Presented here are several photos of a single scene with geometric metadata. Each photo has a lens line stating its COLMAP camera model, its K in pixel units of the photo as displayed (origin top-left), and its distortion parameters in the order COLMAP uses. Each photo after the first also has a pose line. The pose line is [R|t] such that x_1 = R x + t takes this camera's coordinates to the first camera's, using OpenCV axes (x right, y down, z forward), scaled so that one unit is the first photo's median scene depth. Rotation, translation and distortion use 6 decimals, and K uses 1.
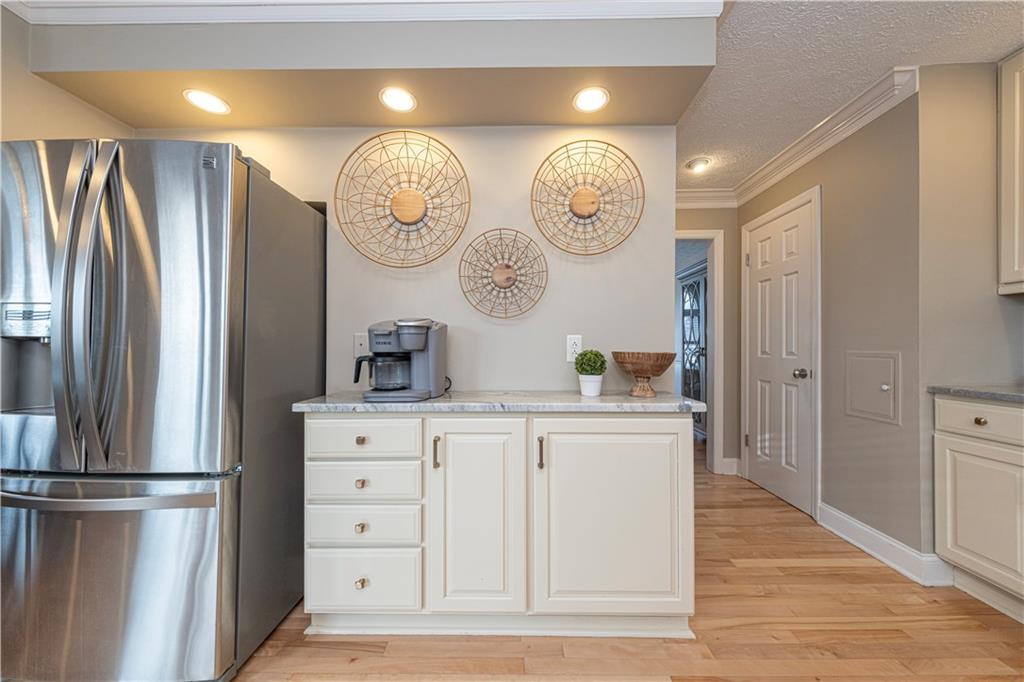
lens RADIAL K [[346.0, 0, 512.3], [0, 346.0, 344.4], [0, 0, 1]] dist [0.000736, -0.000072]
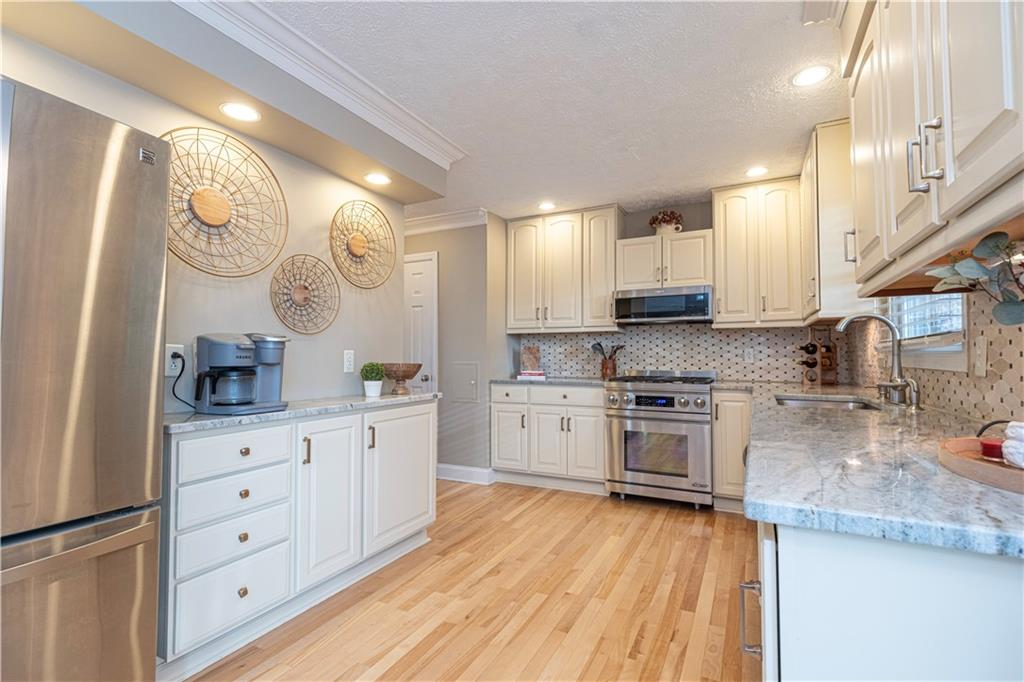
lens RADIAL K [[465.4, 0, 512.0], [0, 465.4, 341.0], [0, 0, 1]] dist [-0.057375, -0.000024]
pose [[0.441509, 0.030902, 0.896724, -1.047647], [-0.000193, 0.999410, -0.034346, -0.003242], [-0.897257, 0.014991, 0.441255, -0.244964]]
